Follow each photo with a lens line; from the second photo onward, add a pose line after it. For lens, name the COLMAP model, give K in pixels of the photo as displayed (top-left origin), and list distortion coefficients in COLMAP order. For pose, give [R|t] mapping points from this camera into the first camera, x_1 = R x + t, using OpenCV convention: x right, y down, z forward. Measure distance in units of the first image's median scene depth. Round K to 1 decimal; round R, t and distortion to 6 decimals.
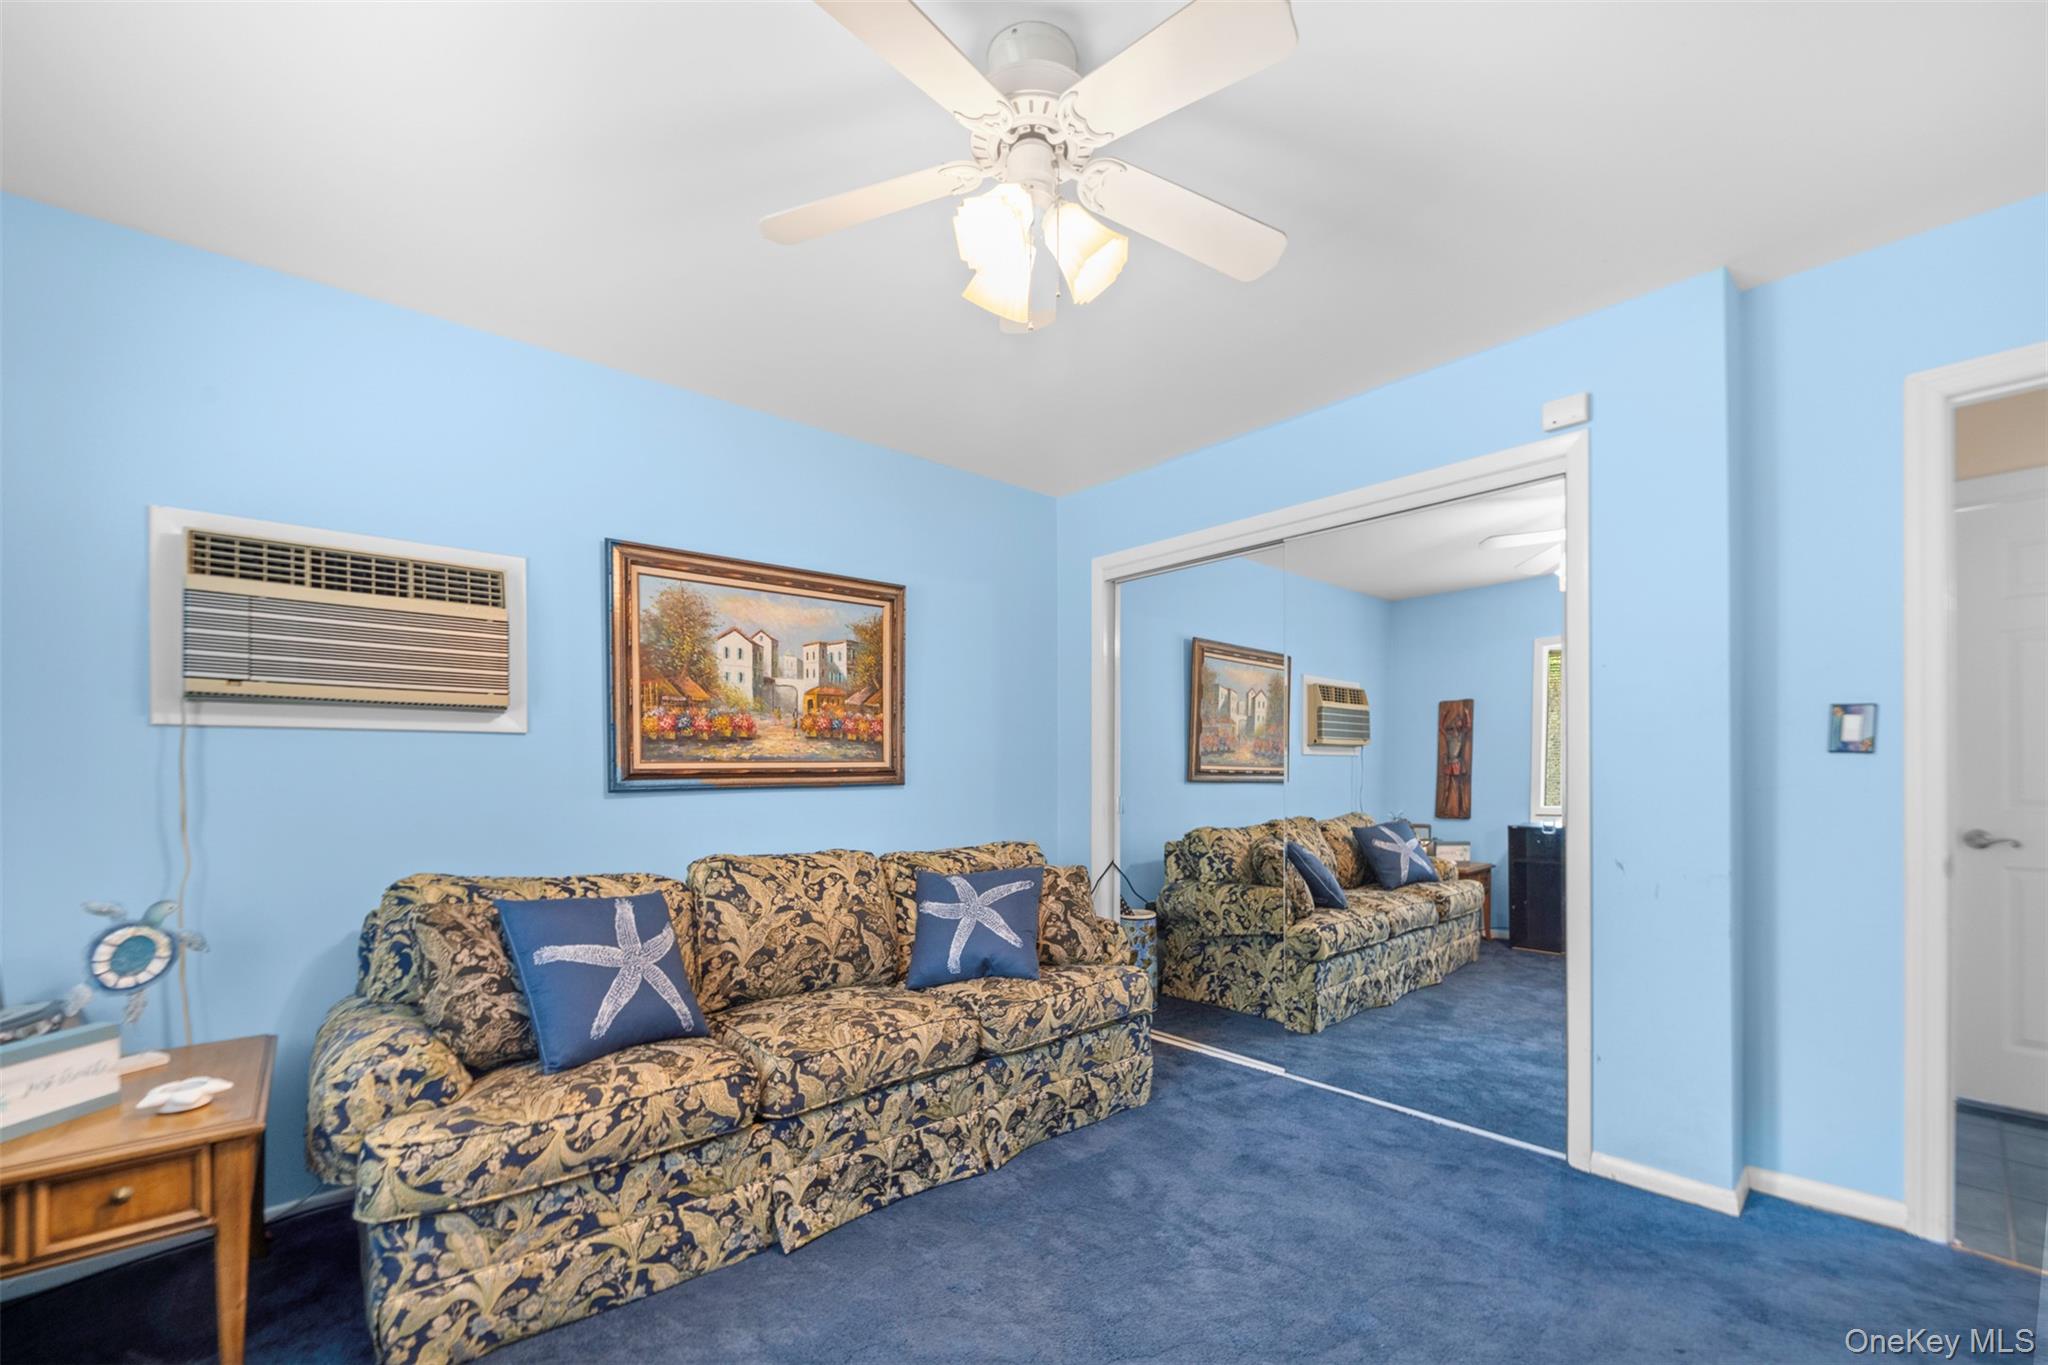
lens RADIAL K [[846.9, 0, 1053.2], [0, 846.9, 769.5], [0, 0, 1]] dist [-0.001142, -0.000137]
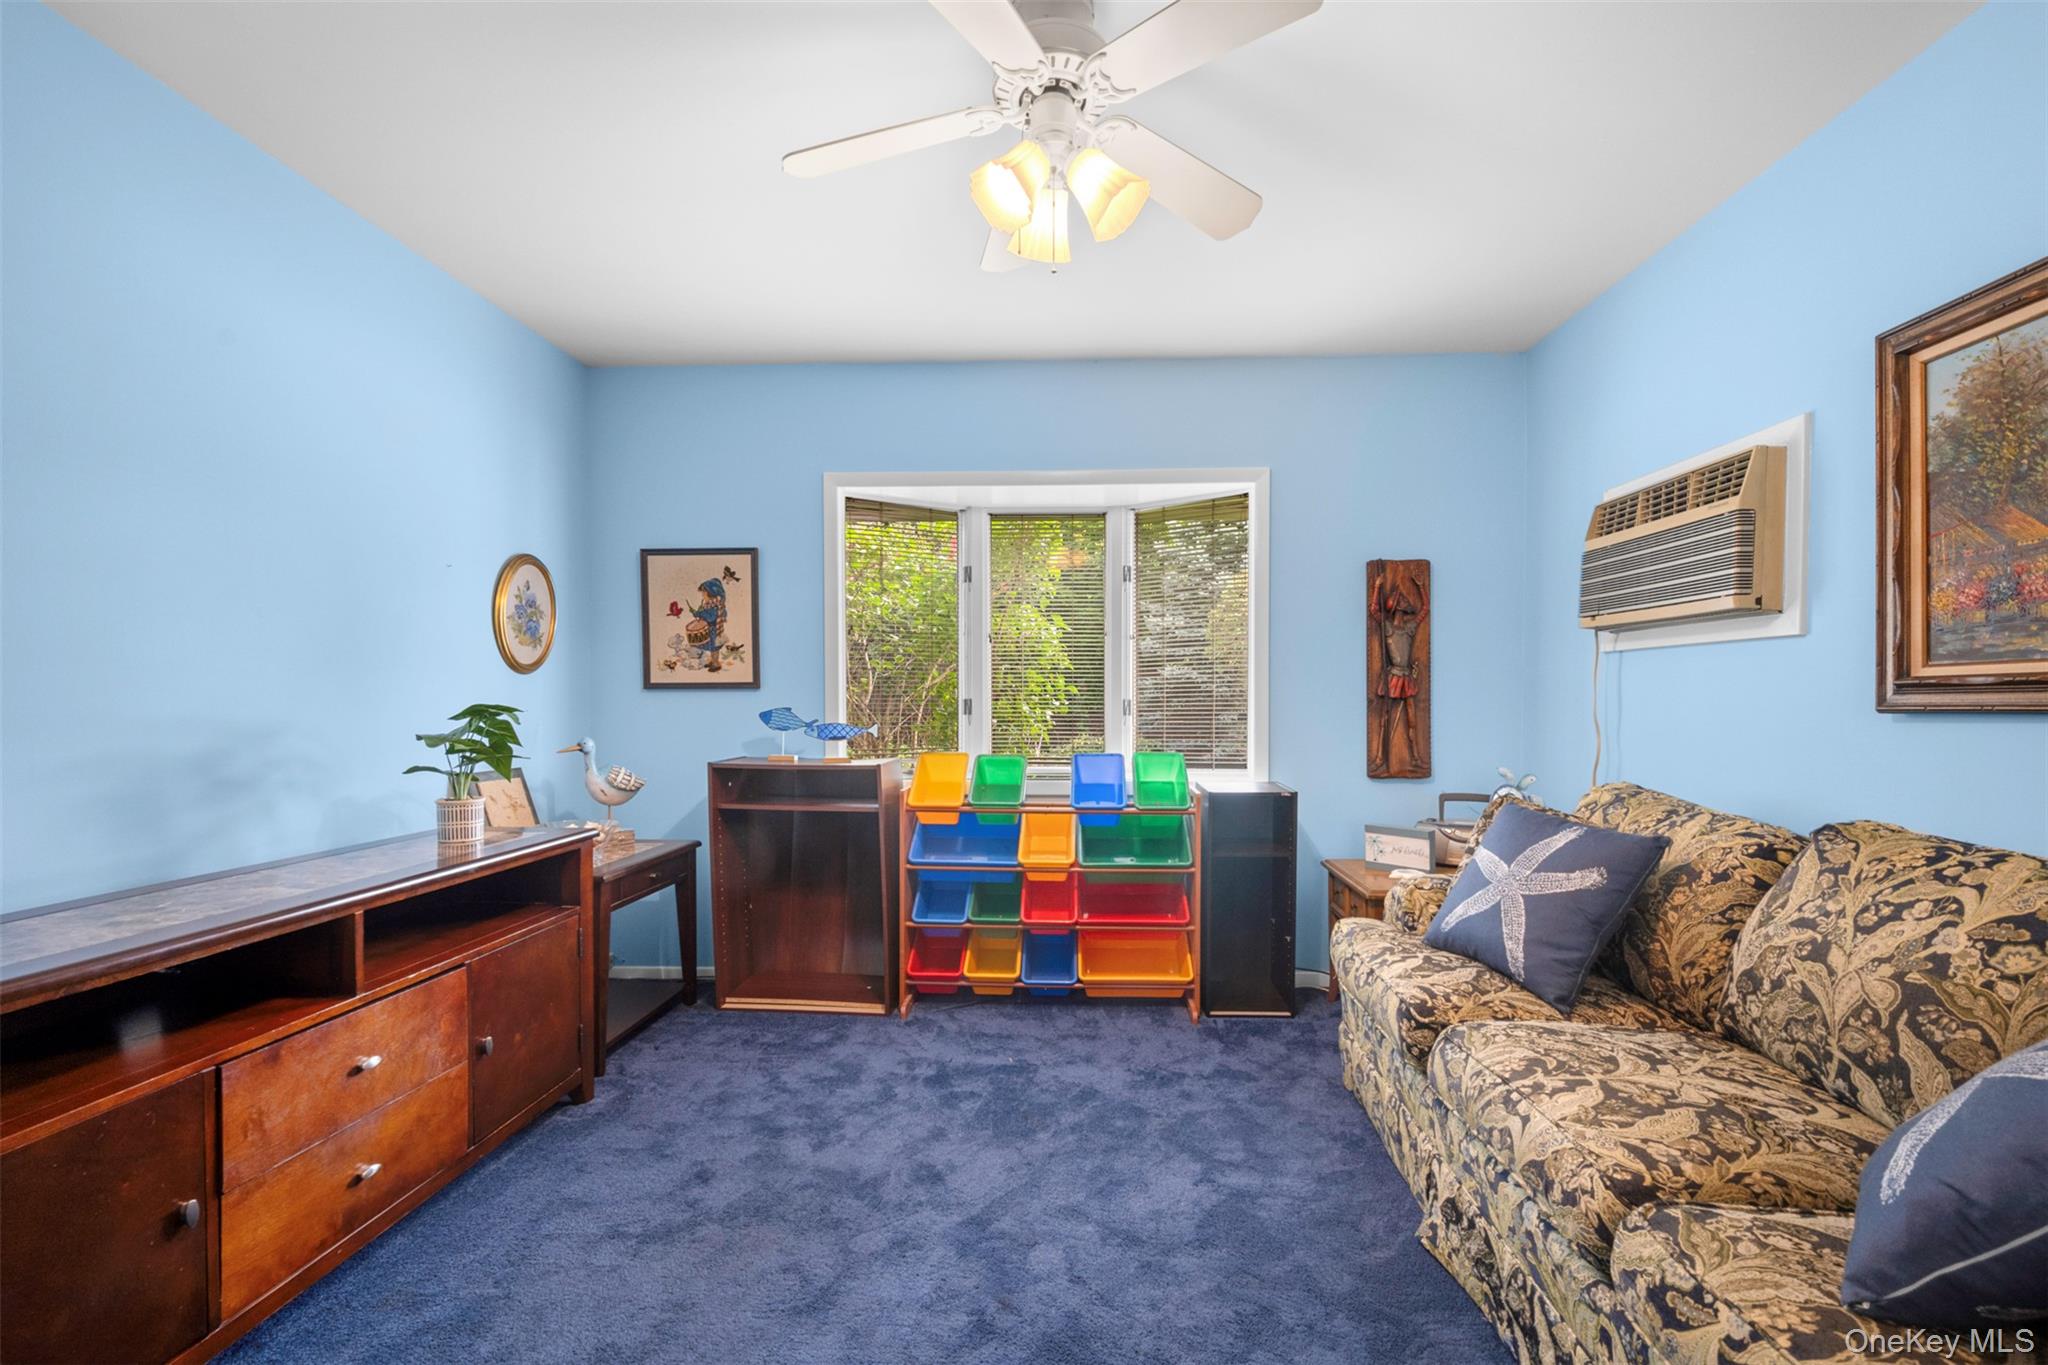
lens RADIAL K [[868.1, 0, 1024.4], [0, 868.1, 709.3], [0, 0, 1]] dist [-0.001407, -0.000483]
pose [[-0.724767, 0.014958, -0.688831, 0.451158], [0.009227, 0.999885, 0.012004, 0.010229], [0.688932, 0.002344, -0.724822, 1.051651]]
